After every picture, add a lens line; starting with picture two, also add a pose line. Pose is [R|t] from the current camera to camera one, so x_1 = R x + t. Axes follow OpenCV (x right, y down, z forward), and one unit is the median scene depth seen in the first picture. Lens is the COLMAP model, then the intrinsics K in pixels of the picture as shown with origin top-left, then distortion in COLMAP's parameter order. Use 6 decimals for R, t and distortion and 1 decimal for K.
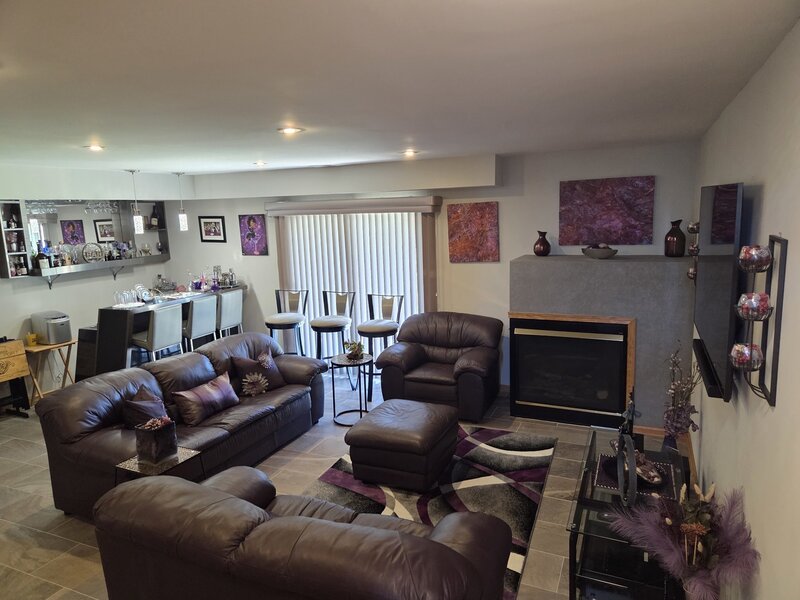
lens RADIAL K [[537.5, 0, 407.3], [0, 537.5, 293.9], [0, 0, 1]] dist [0.066852, -0.051009]
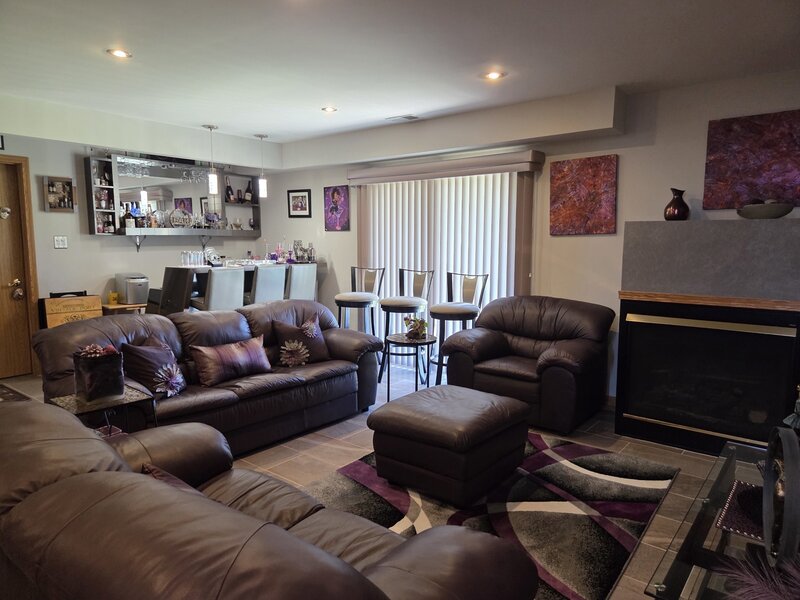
lens RADIAL K [[537.5, 0, 399.4], [0, 537.5, 298.0], [0, 0, 1]] dist [0.066852, -0.051009]
pose [[0.964166, 0.063171, -0.257669, 0.085931], [-0.074018, 0.996724, -0.032606, 0.086539], [0.254765, 0.050510, 0.965683, 0.194637]]
